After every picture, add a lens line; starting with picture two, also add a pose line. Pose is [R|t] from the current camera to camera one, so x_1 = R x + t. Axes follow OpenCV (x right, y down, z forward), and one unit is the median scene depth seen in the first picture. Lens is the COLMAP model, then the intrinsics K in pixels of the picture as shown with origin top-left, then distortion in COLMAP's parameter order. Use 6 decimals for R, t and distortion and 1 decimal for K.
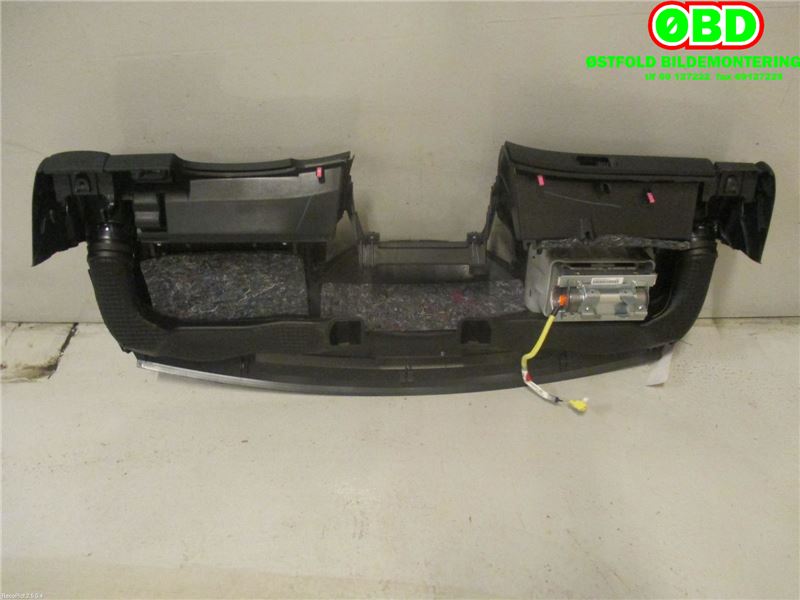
lens RADIAL K [[685.0, 0, 400.0], [0, 685.0, 300.0], [0, 0, 1]] dist [-0.017210, 0.004705]
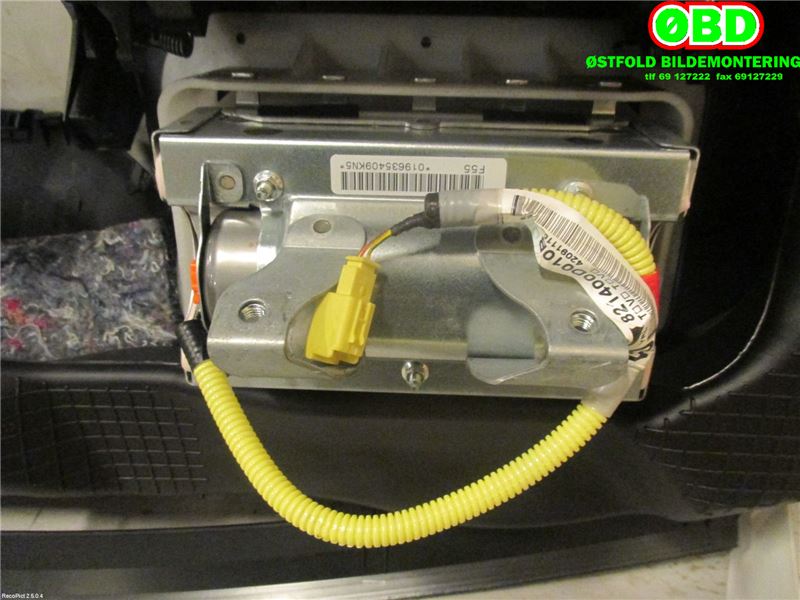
lens RADIAL K [[685.0, 0, 400.0], [0, 685.0, 300.0], [0, 0, 1]] dist [-0.017210, 0.004705]
pose [[0.993260, 0.034807, -0.110559, 0.308418], [-0.046477, 0.993407, -0.104798, 0.024439], [0.106182, 0.109230, 0.988329, 0.788342]]
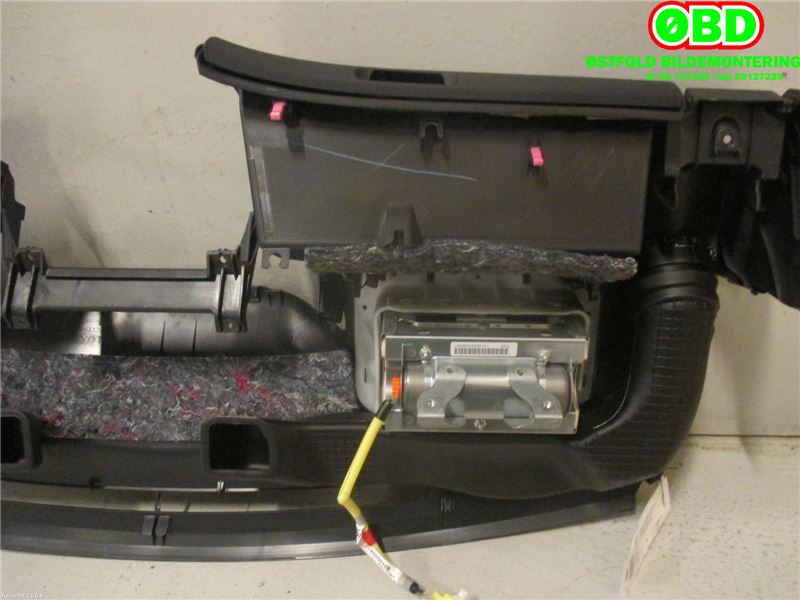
lens RADIAL K [[685.0, 0, 400.0], [0, 685.0, 300.0], [0, 0, 1]] dist [-0.017210, 0.004705]
pose [[0.995483, 0.012389, -0.094126, 0.278650], [-0.027580, 0.986430, -0.161851, 0.017775], [0.090843, 0.163716, 0.982316, 0.488788]]
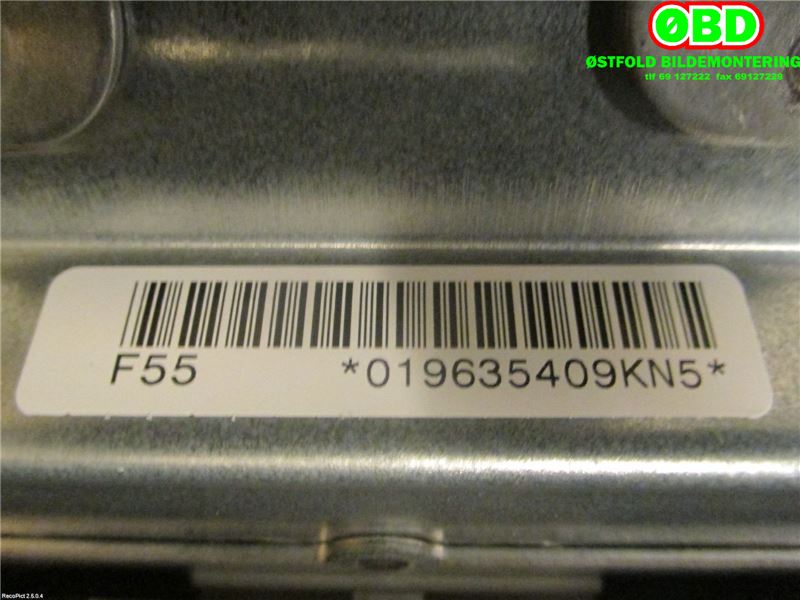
lens RADIAL K [[685.0, 0, 400.0], [0, 685.0, 300.0], [0, 0, 1]] dist [-0.017210, 0.004705]
pose [[-0.997790, -0.014232, -0.064906, 0.294470], [0.015822, -0.999586, -0.024043, -0.023375], [-0.064537, -0.025017, 0.997602, 0.919498]]
